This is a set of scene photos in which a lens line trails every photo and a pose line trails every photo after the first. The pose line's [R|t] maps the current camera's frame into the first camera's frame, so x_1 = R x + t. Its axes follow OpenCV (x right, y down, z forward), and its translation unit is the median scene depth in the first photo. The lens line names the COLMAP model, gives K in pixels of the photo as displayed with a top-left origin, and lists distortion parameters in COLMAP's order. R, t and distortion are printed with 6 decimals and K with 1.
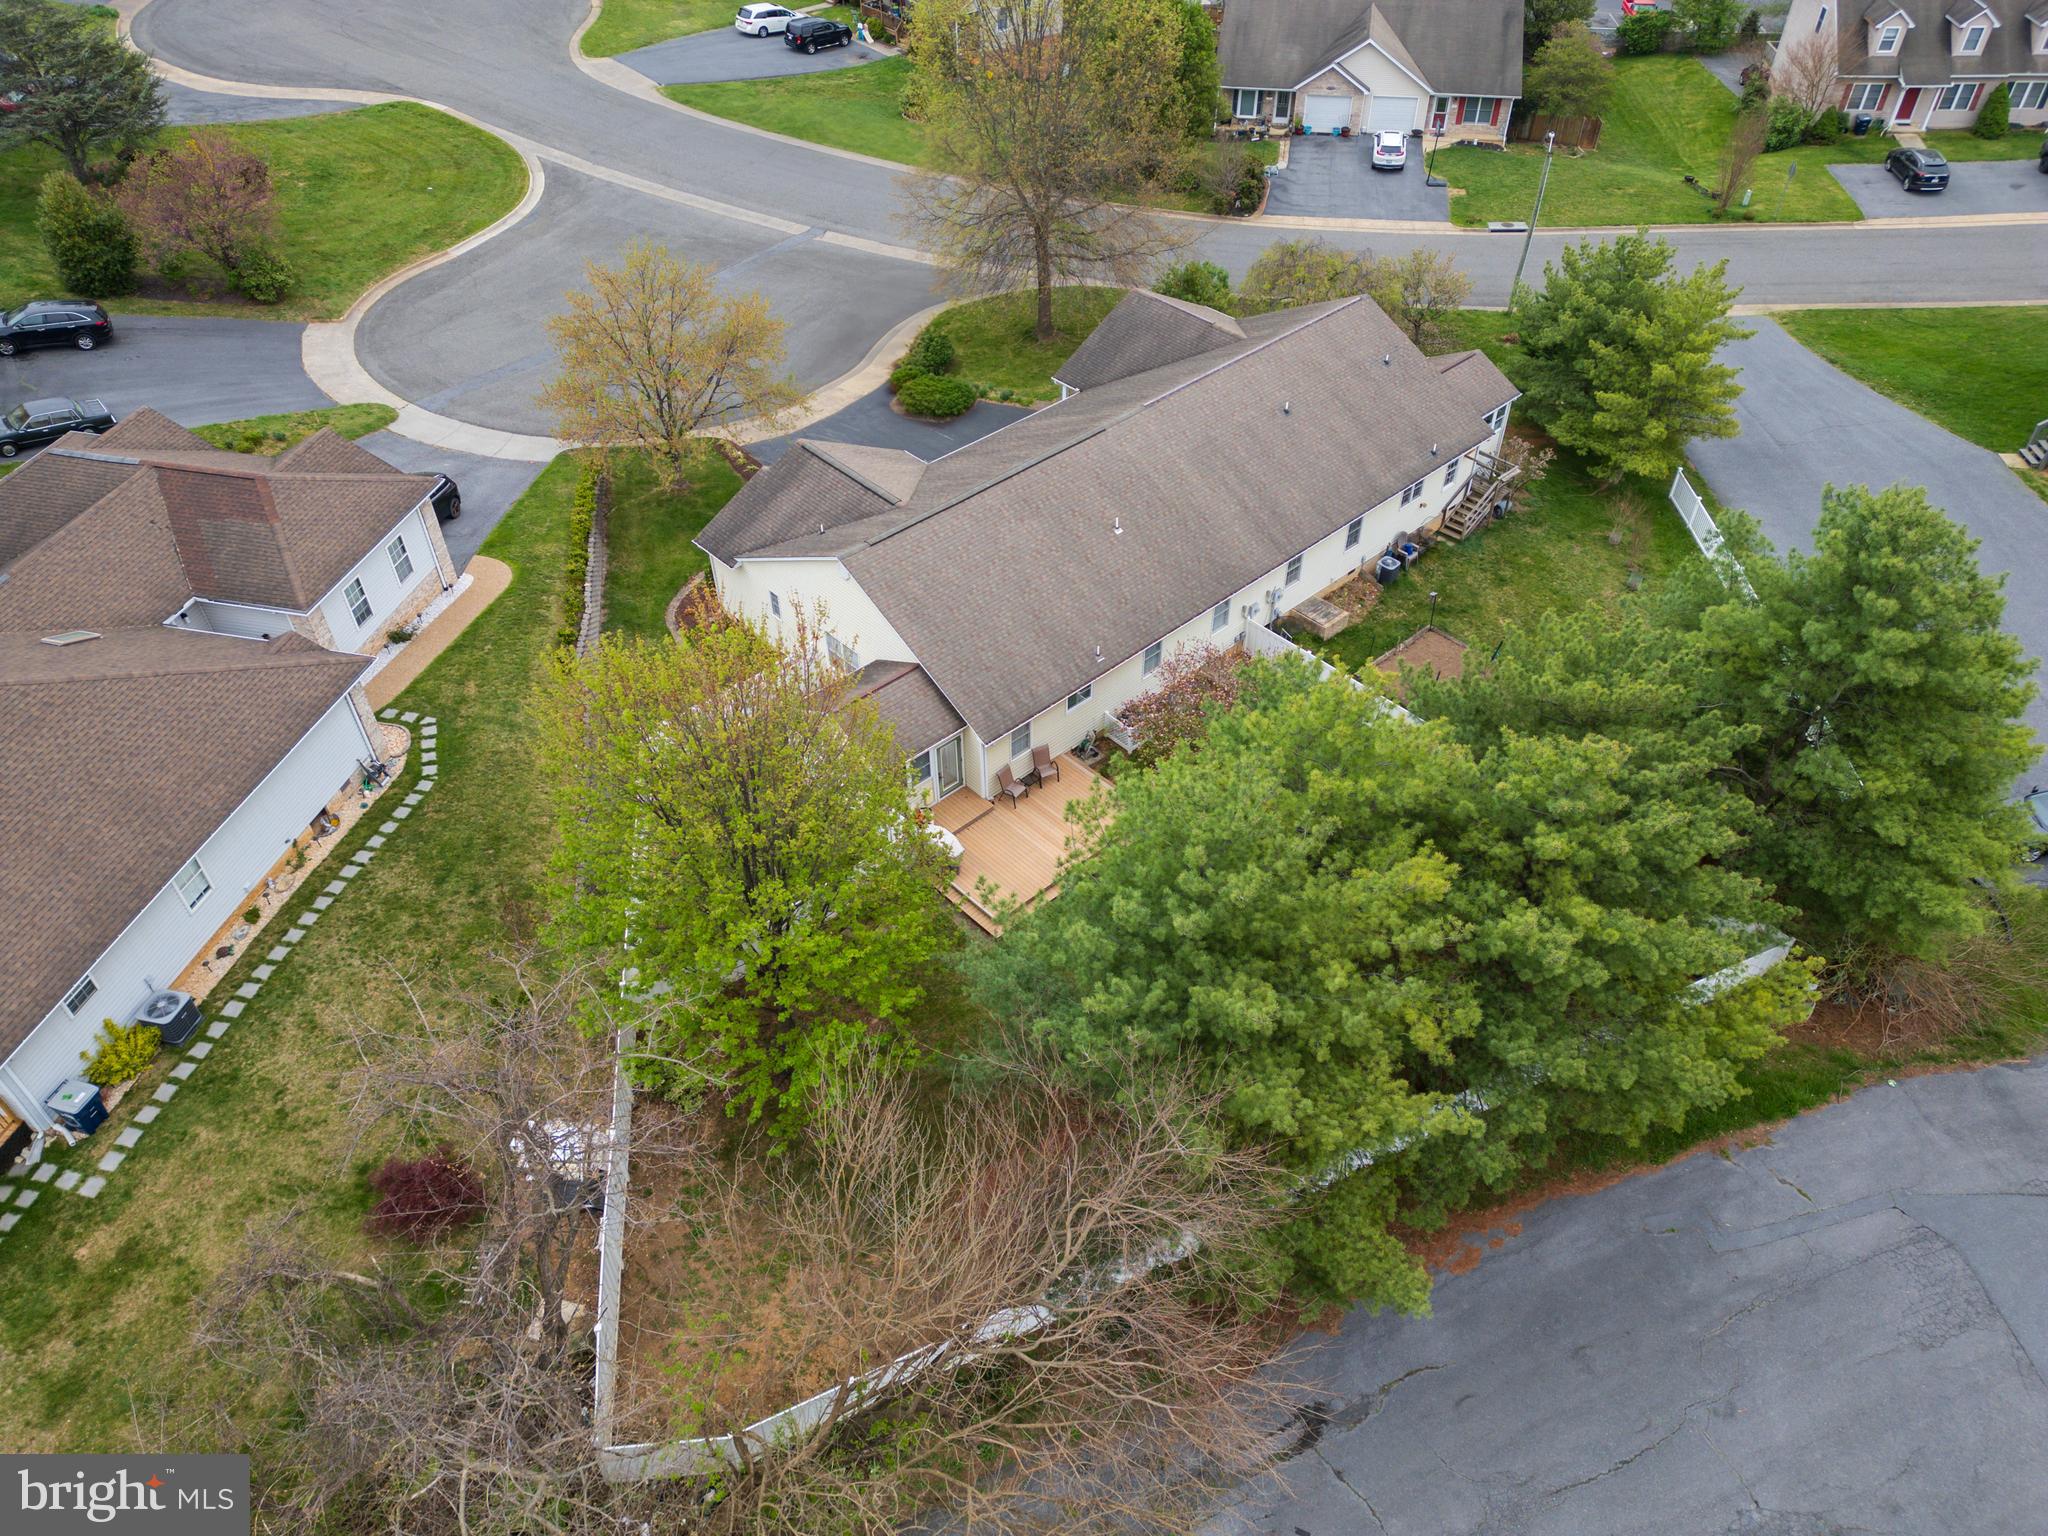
lens RADIAL K [[1425.1, 0, 1030.4], [0, 1425.1, 776.2], [0, 0, 1]] dist [0.093833, -0.095357]
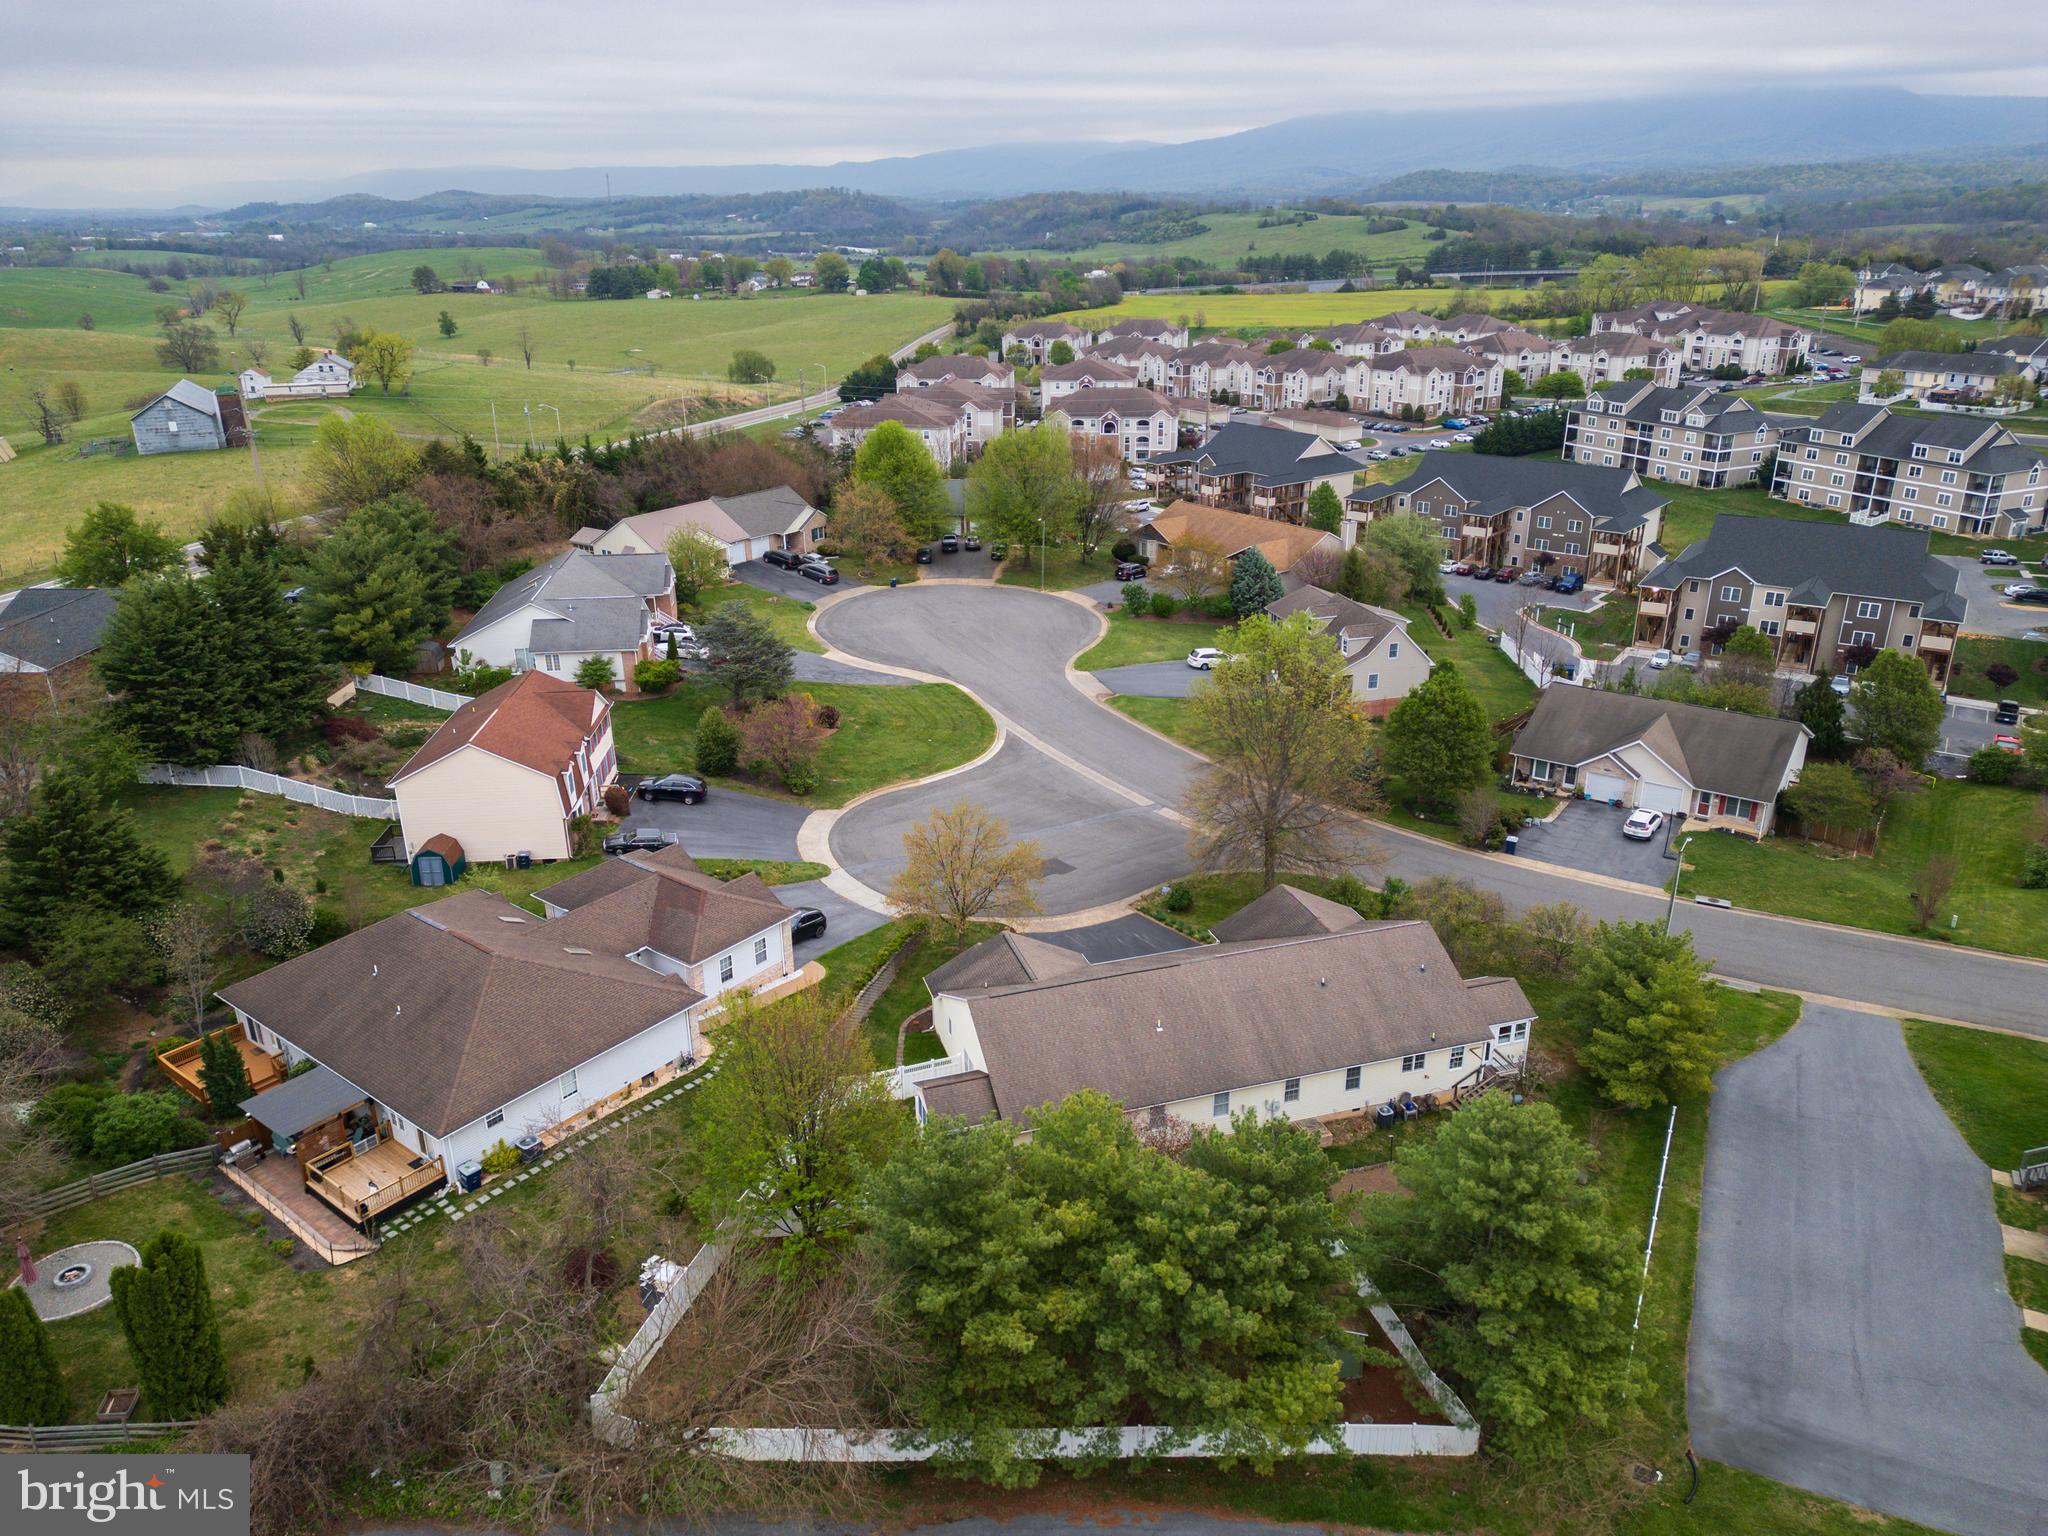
lens RADIAL K [[1463.1, 0, 1024.0], [0, 1463.1, 768.0], [0, 0, 1]] dist [0.059861, -0.062261]
pose [[0.898325, 0.156752, -0.410416, 0.436234], [-0.291620, 0.911454, -0.290188, 0.053510], [0.328588, 0.380369, 0.864494, -0.395454]]
